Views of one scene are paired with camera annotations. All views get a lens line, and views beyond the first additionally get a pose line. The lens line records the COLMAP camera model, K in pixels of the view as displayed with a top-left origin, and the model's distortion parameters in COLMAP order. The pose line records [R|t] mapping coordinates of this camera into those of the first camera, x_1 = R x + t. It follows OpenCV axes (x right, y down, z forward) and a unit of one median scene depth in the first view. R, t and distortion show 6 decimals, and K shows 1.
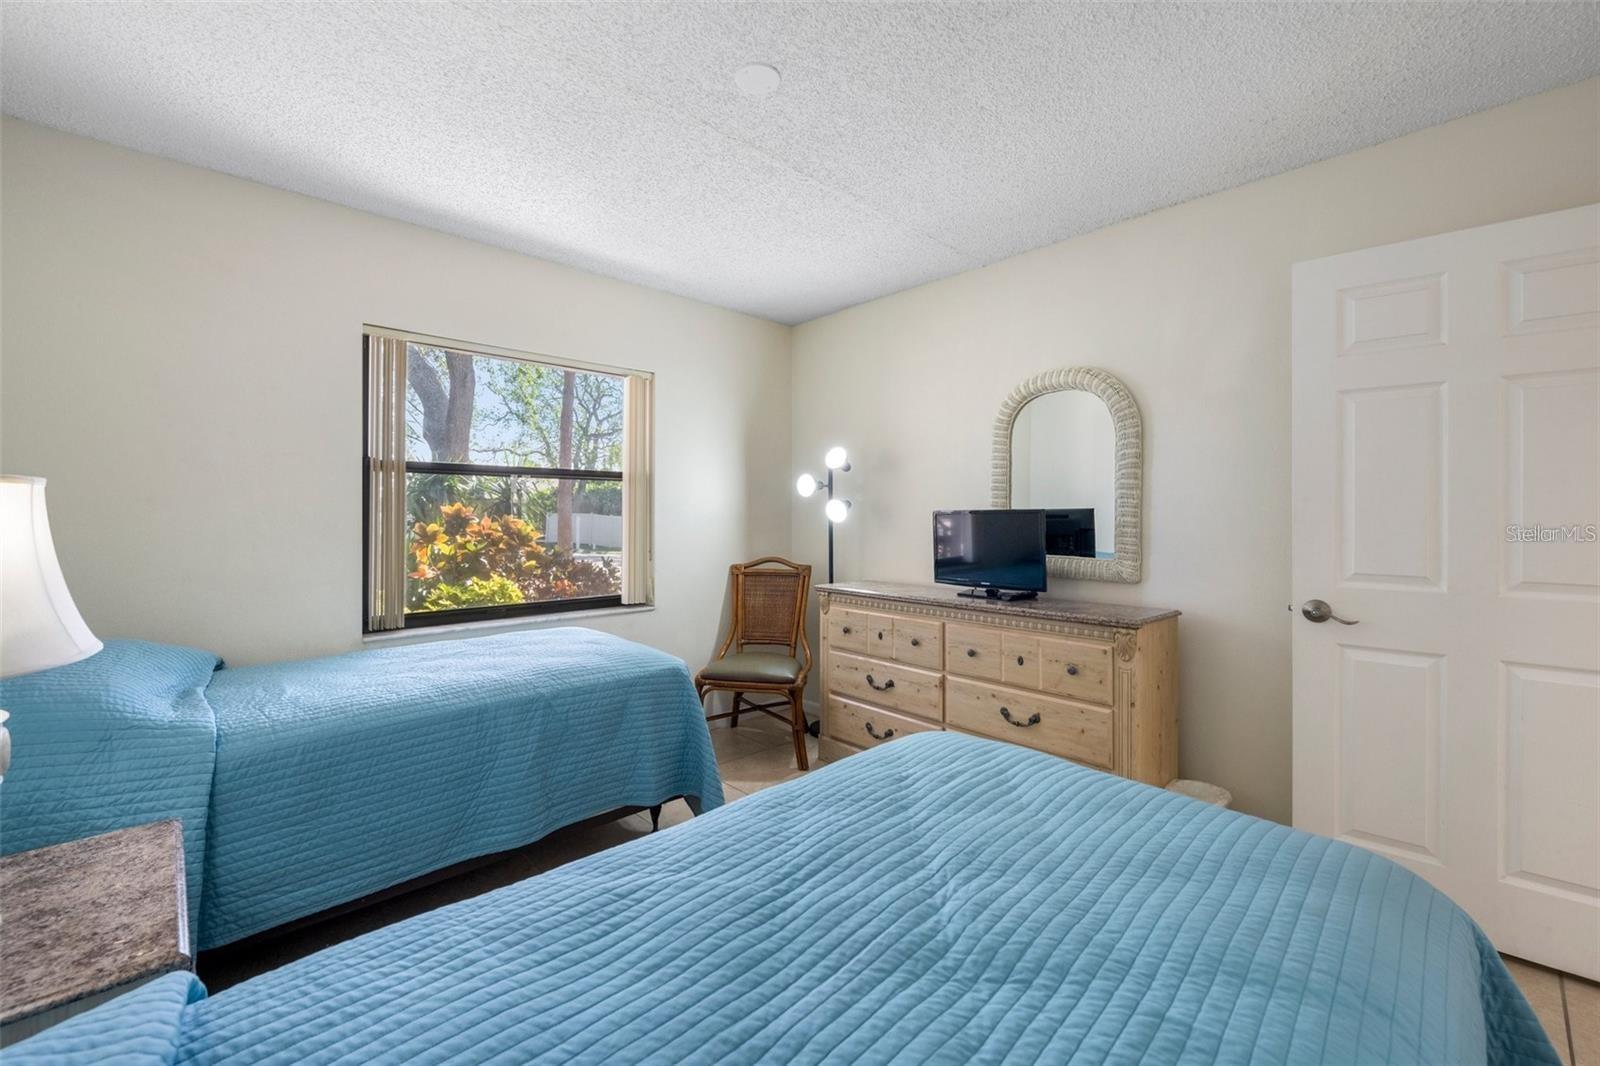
lens RADIAL K [[639.7, 0, 800.0], [0, 639.7, 523.5], [0, 0, 1]] dist [-0.000519, -0.000272]
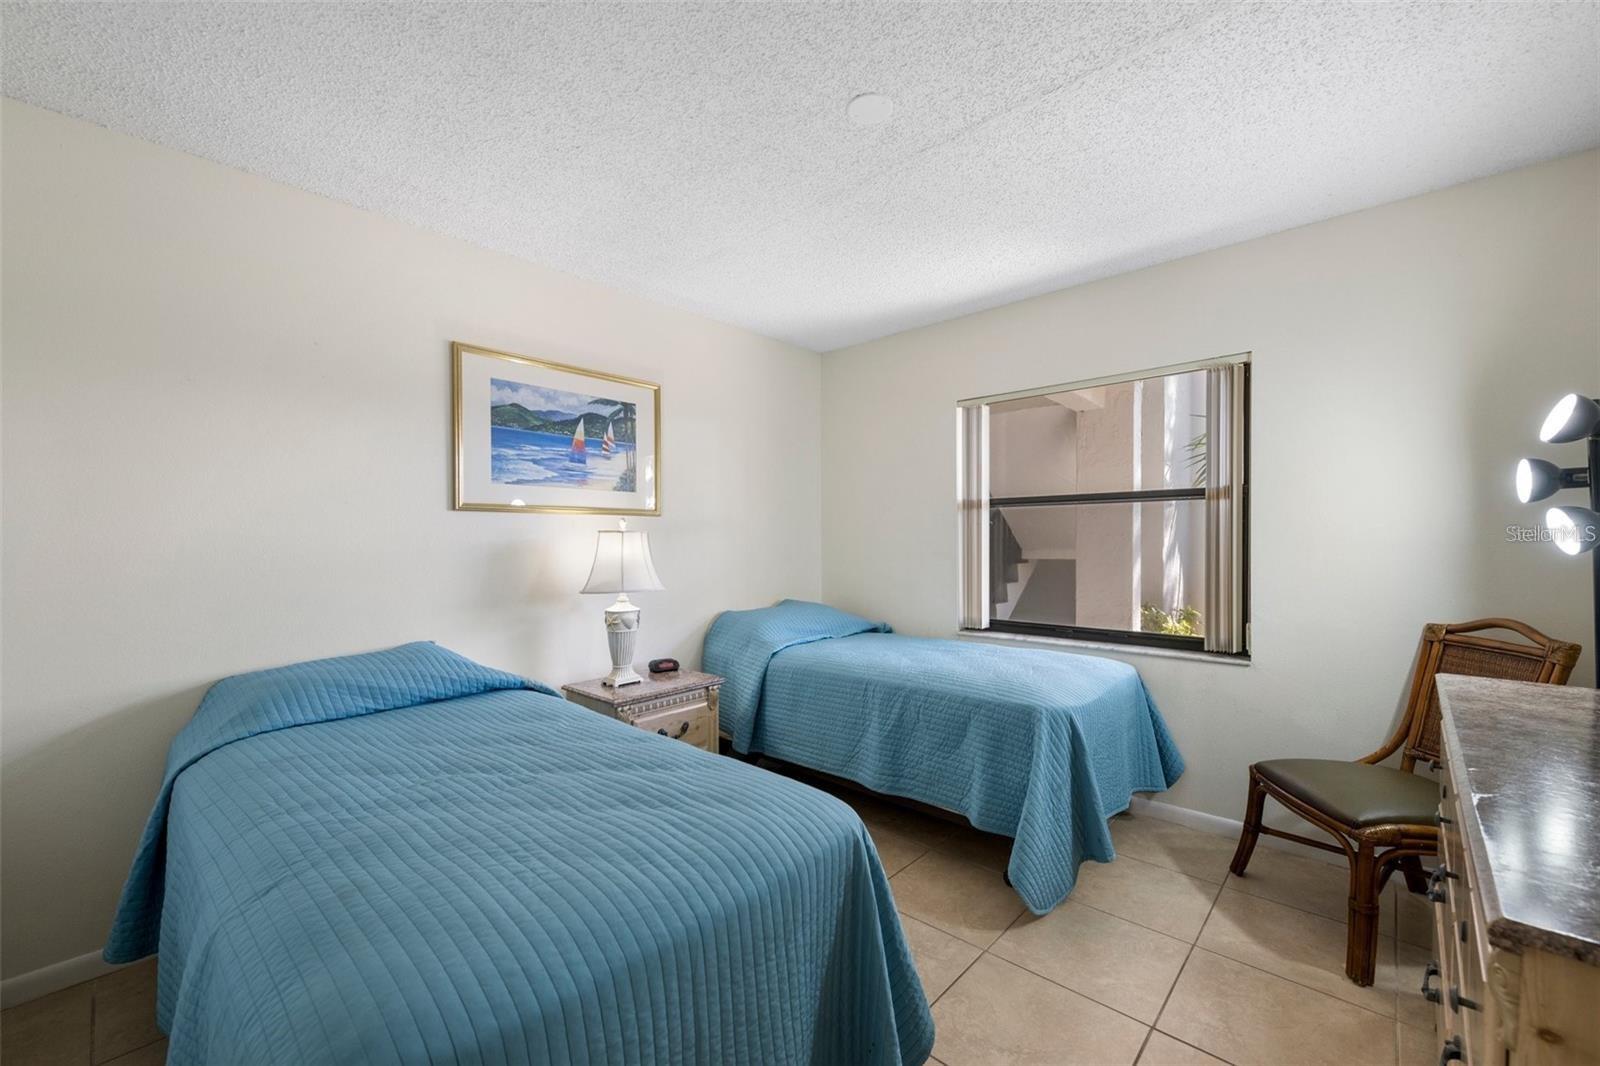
lens RADIAL K [[649.3, 0, 826.2], [0, 649.3, 540.9], [0, 0, 1]] dist [-0.000670, -0.000091]
pose [[0.086917, -0.001801, -0.996214, 0.544205], [-0.009578, 0.999951, -0.002643, -0.007533], [0.996169, 0.009771, 0.086896, 0.468410]]
